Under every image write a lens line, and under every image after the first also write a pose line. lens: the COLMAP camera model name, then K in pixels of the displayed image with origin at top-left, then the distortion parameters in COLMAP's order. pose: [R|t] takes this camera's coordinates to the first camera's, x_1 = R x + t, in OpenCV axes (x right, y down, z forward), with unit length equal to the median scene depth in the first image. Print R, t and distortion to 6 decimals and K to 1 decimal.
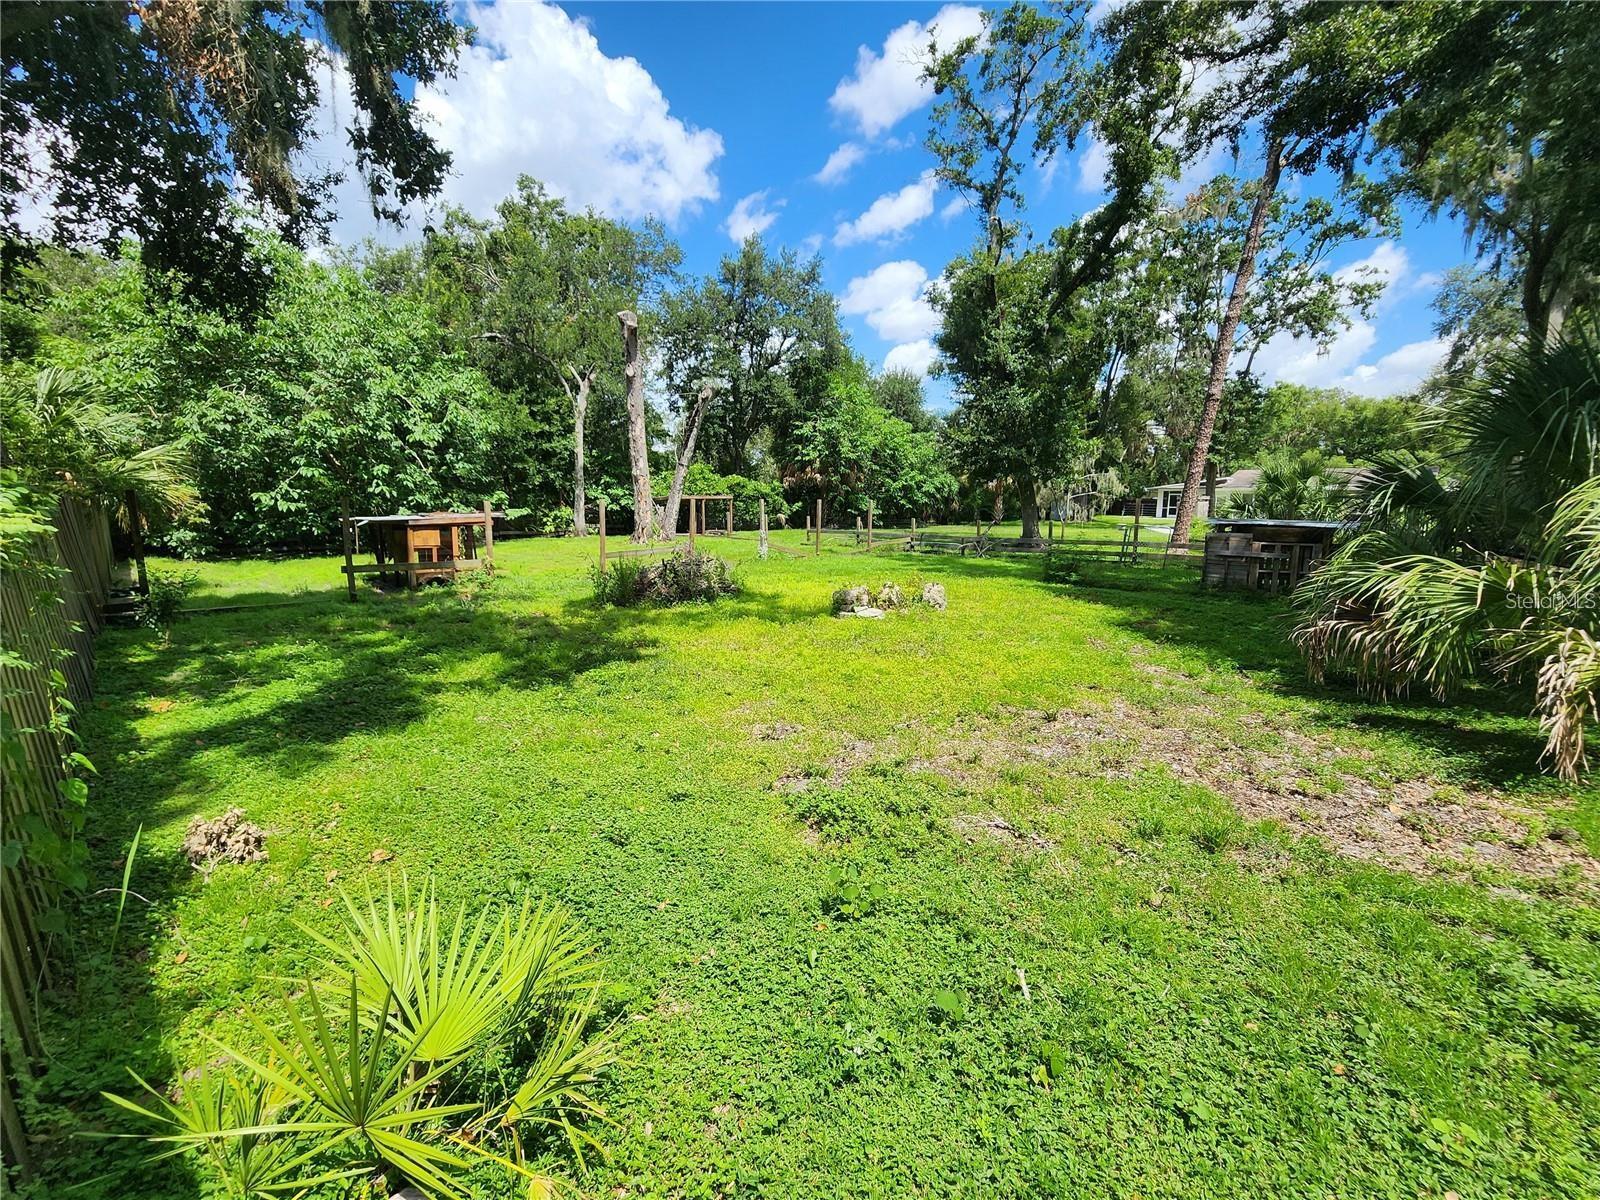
lens RADIAL K [[658.7, 0, 793.7], [0, 658.7, 599.6], [0, 0, 1]] dist [-0.001028, -0.000128]
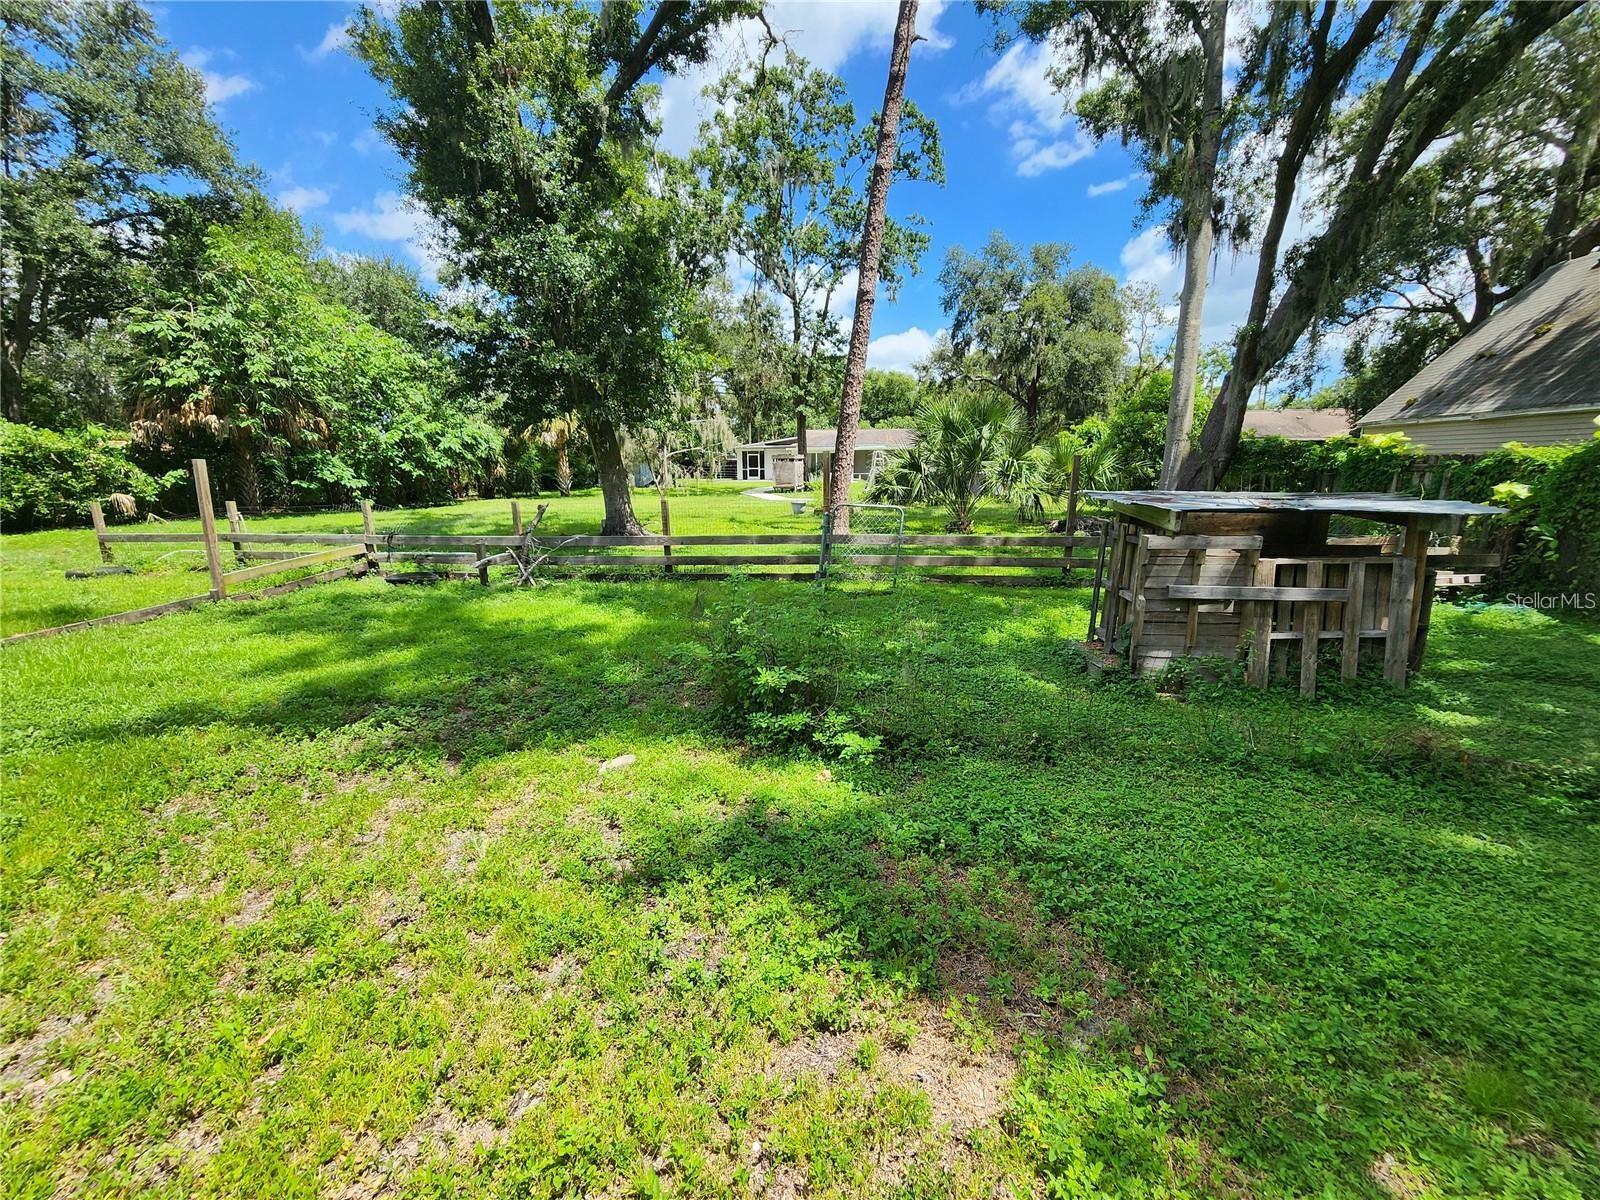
lens RADIAL K [[658.7, 0, 793.7], [0, 658.7, 599.6], [0, 0, 1]] dist [-0.001028, -0.000128]
pose [[0.812345, -0.127625, 0.569041, 0.097228], [0.097128, 0.991740, 0.083772, -0.041556], [-0.575032, -0.012782, 0.818031, 0.293392]]
